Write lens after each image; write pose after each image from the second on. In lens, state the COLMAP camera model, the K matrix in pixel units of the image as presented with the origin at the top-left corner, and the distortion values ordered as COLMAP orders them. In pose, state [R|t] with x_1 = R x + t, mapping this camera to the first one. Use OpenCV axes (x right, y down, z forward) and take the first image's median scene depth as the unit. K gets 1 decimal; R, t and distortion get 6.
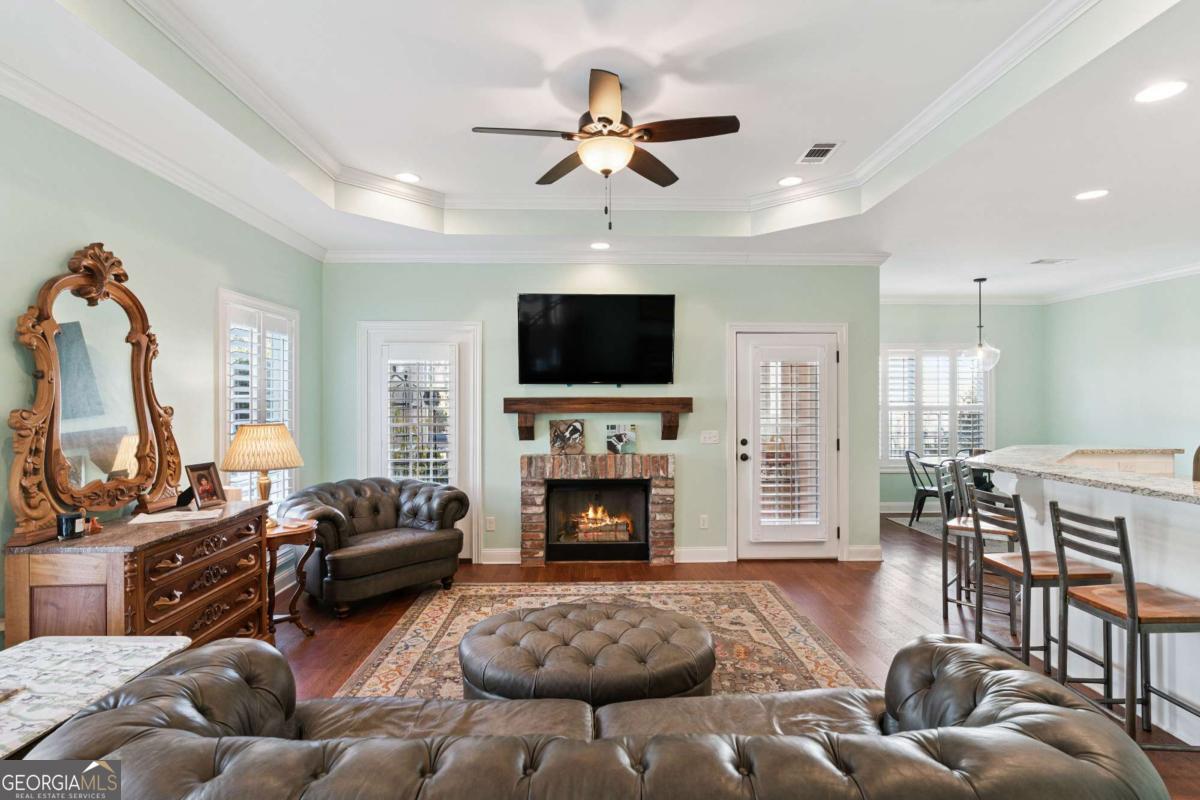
lens RADIAL K [[588.5, 0, 601.9], [0, 588.5, 390.7], [0, 0, 1]] dist [0.000661, 0.000542]
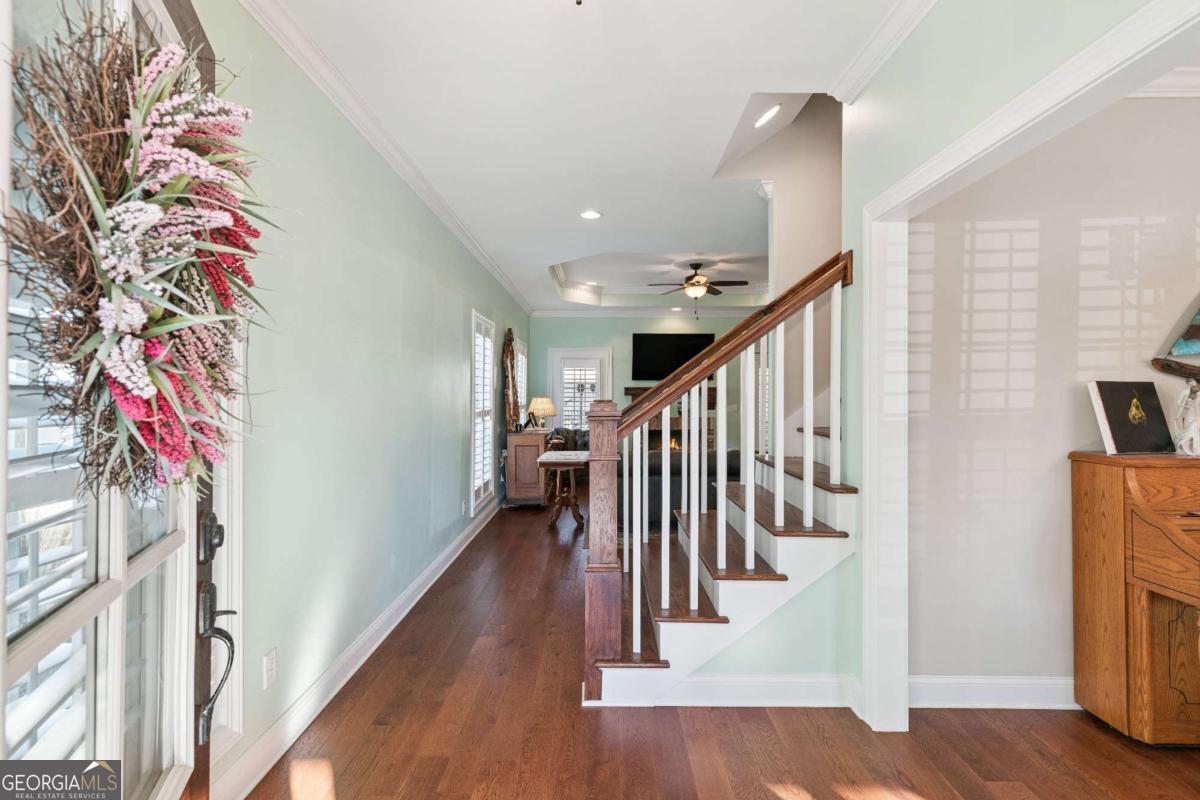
lens RADIAL K [[564.1, 0, 598.6], [0, 564.1, 384.5], [0, 0, 1]] dist [0.011189, -0.011440]
pose [[0.999520, 0.002030, -0.030920, -0.194991], [-0.002043, 0.999998, -0.000390, 0.003882], [0.030919, 0.000453, 0.999522, -0.842967]]
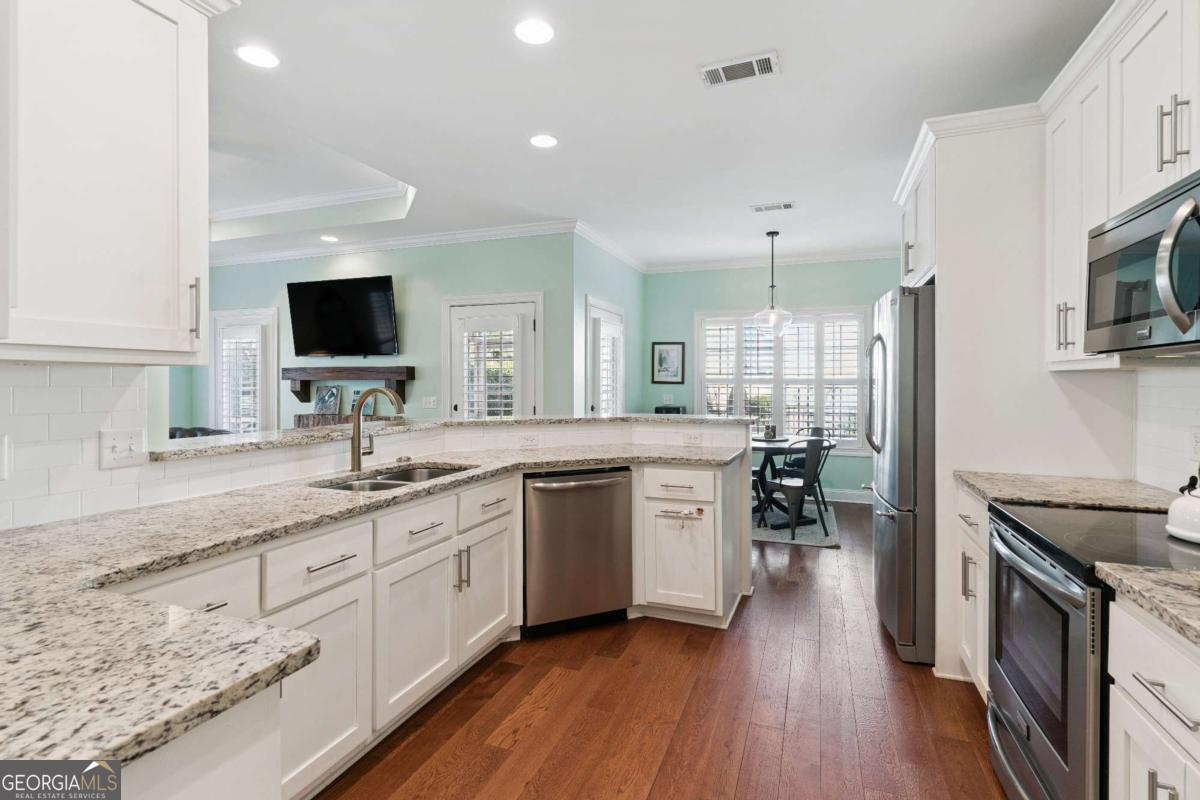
lens RADIAL K [[569.5, 0, 600.8], [0, 569.5, 377.5], [0, 0, 1]] dist [0.000545, 0.000045]
pose [[0.924276, 0.001468, -0.381723, 0.913231], [0.001378, 0.999973, 0.007183, 0.025630], [0.381724, -0.007165, 0.924249, 0.141406]]
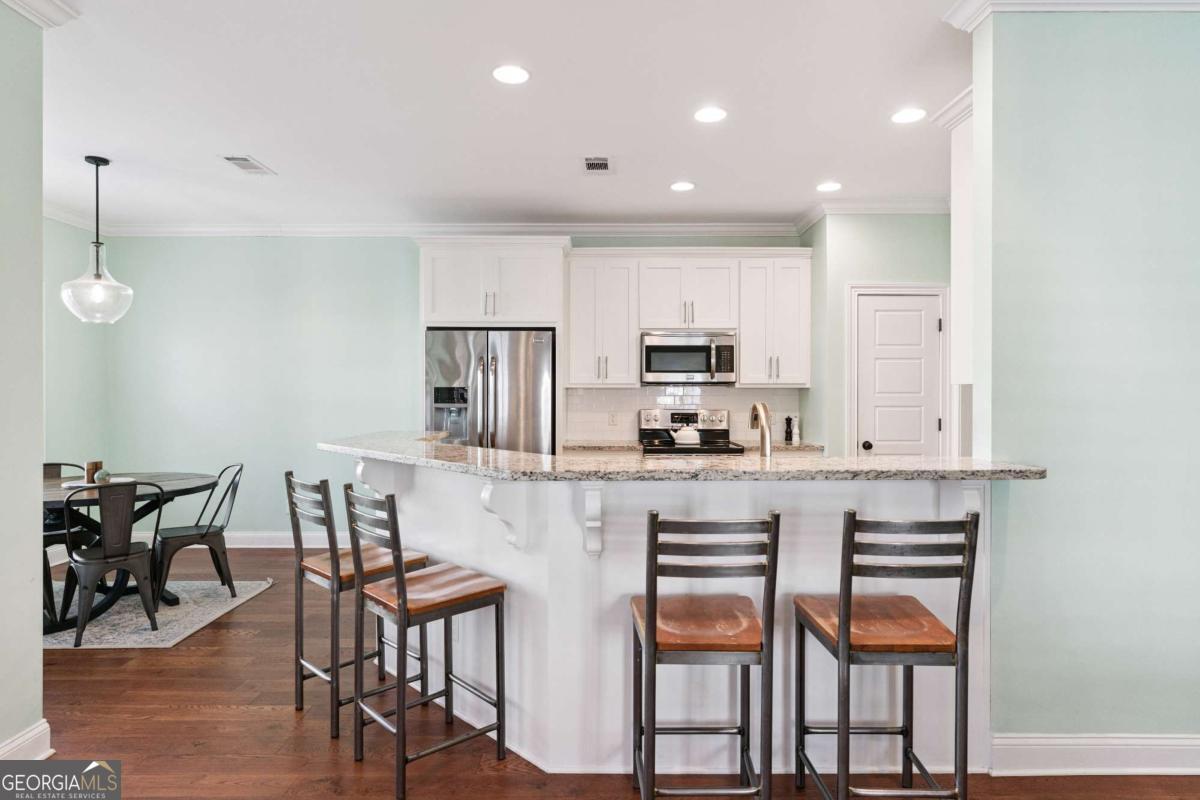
lens RADIAL K [[672.2, 0, 600.2], [0, 672.2, 395.6], [0, 0, 1]] dist [0.001633, 0.000463]
pose [[0.030863, -0.004378, 0.999514, 0.020808], [-0.014229, 0.999887, 0.004819, 0.033272], [-0.999422, -0.014371, 0.030797, 0.625610]]
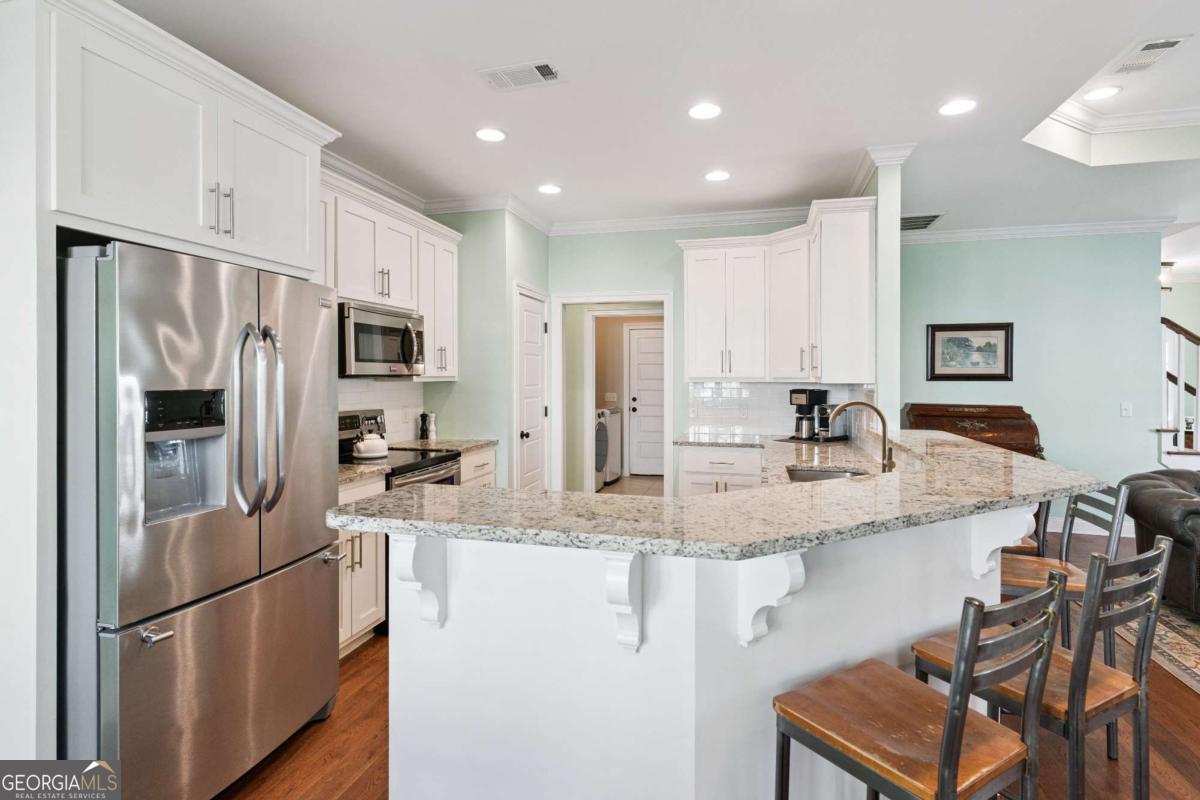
lens RADIAL K [[588.5, 0, 601.9], [0, 588.5, 390.7], [0, 0, 1]] dist [0.000661, 0.000542]
pose [[-0.959709, -0.007044, 0.280906, 0.635610], [-0.004240, 0.999935, 0.010588, 0.025275], [-0.280962, 0.008970, -0.959677, 1.116644]]
